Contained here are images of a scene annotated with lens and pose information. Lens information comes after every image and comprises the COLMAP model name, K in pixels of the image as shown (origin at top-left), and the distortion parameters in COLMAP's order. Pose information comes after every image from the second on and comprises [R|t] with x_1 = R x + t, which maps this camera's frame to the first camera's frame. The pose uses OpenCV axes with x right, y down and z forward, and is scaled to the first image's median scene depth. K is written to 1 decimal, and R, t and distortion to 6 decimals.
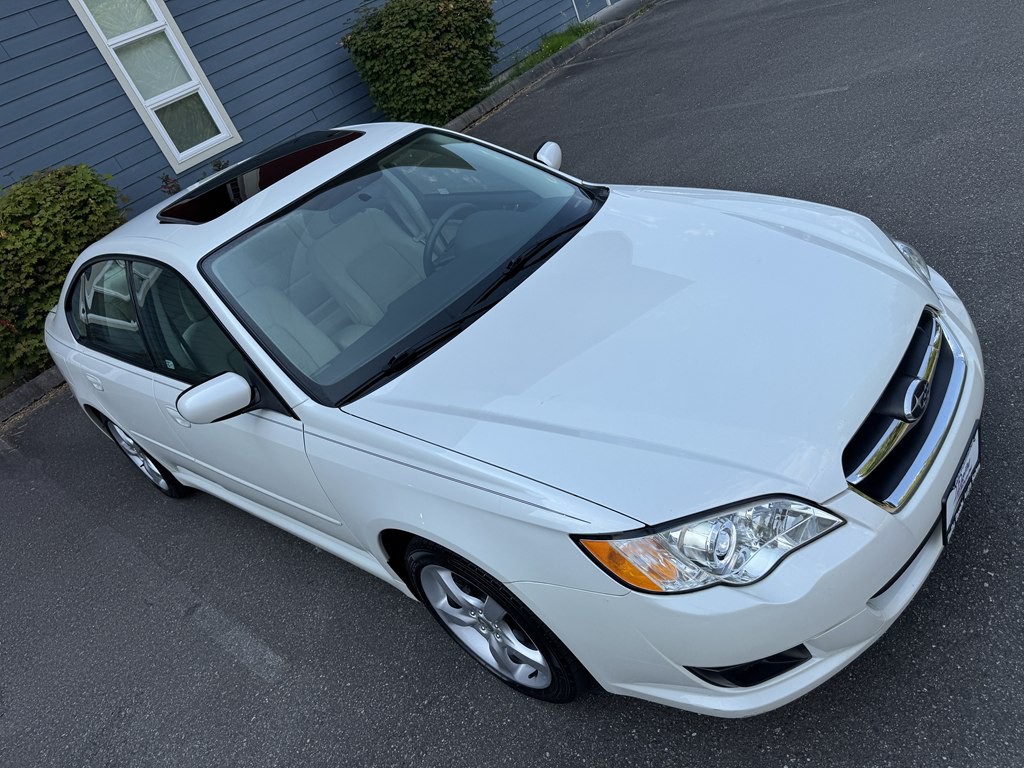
lens RADIAL K [[739.0, 0, 512.2], [0, 739.0, 389.5], [0, 0, 1]] dist [0.038501, -0.044395]
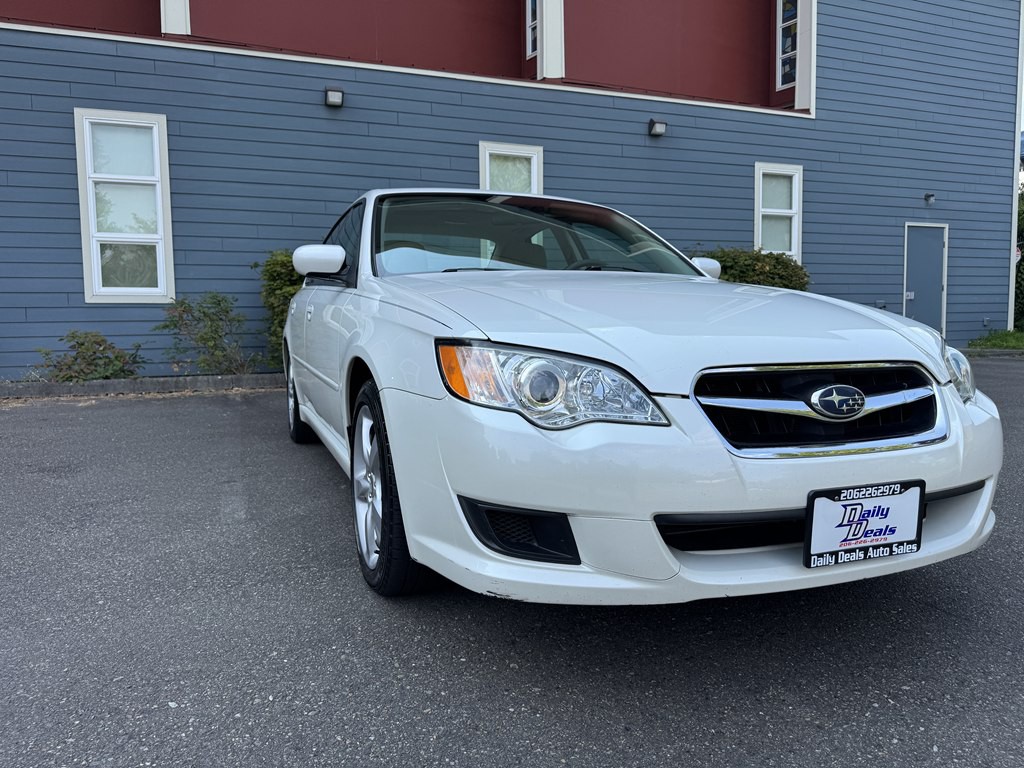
lens RADIAL K [[744.6, 0, 497.1], [0, 744.6, 371.5], [0, 0, 1]] dist [0.062740, -0.089455]
pose [[0.819594, 0.380173, -0.428642, 0.373825], [-0.513646, 0.819004, -0.255735, 0.273588], [0.253836, 0.429769, 0.866525, 0.061598]]
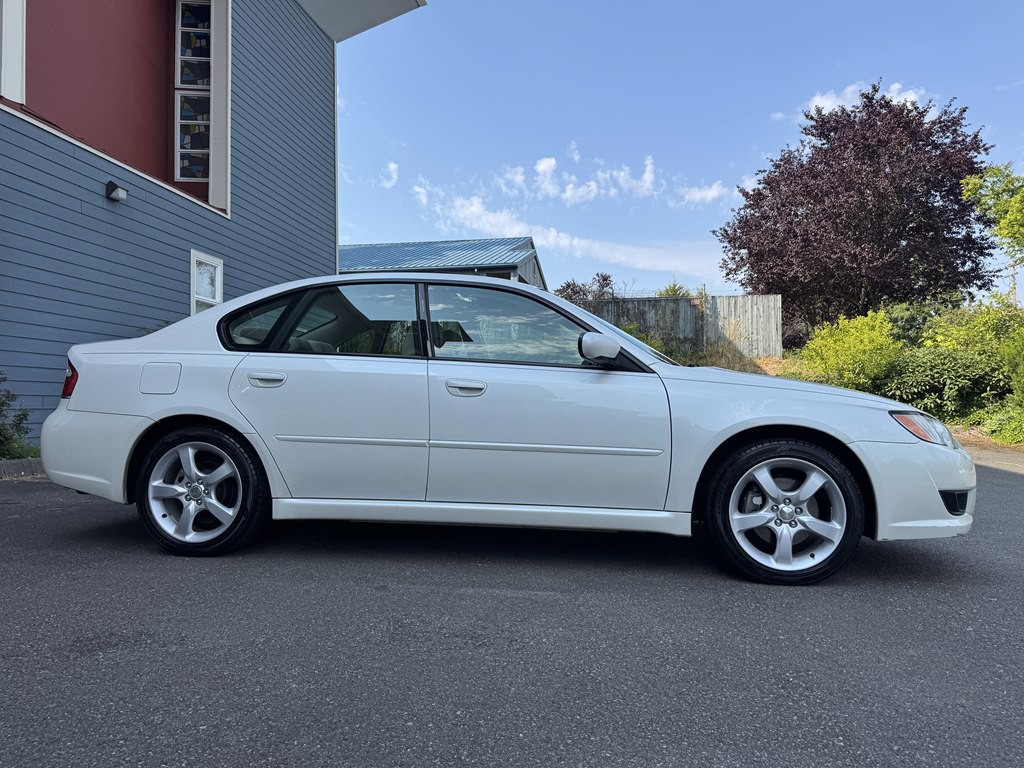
lens RADIAL K [[739.0, 0, 512.2], [0, 739.0, 389.5], [0, 0, 1]] dist [0.038501, -0.044395]
pose [[0.779485, 0.379348, 0.498496, -0.992091], [0.019268, 0.780888, -0.624373, 0.793561], [-0.626124, 0.496295, 0.601382, 0.240761]]
